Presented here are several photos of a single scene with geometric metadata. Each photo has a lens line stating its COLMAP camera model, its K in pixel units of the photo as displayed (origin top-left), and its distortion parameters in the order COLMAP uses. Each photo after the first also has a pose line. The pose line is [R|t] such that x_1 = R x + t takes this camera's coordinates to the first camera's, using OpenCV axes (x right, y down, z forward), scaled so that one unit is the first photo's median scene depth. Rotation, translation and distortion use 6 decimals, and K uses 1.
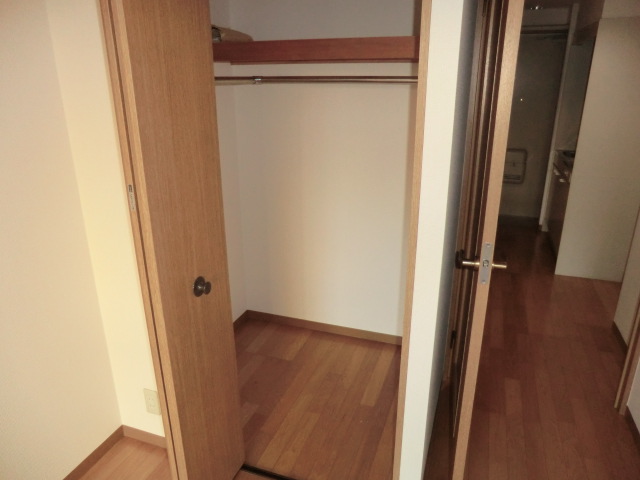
lens RADIAL K [[458.1, 0, 320.2], [0, 458.1, 235.2], [0, 0, 1]] dist [-0.002792, 0.009678]
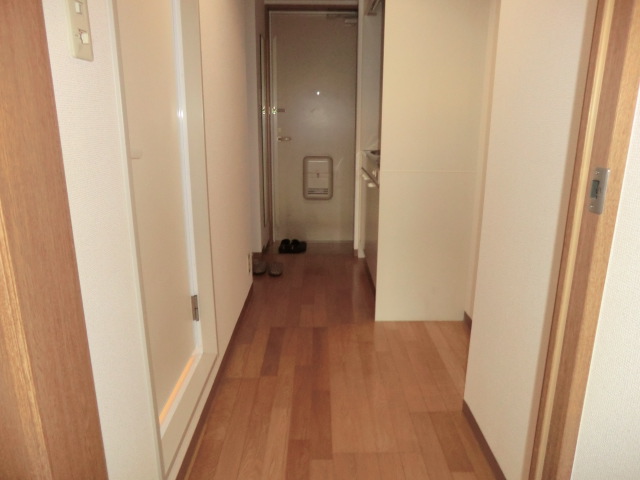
lens RADIAL K [[458.1, 0, 319.9], [0, 458.1, 241.8], [0, 0, 1]] dist [-0.002792, 0.009678]
pose [[0.943067, -0.085120, 0.321525, 0.206359], [0.105083, 0.993435, -0.045220, -0.008546], [-0.315565, 0.076433, 0.945821, 0.342657]]
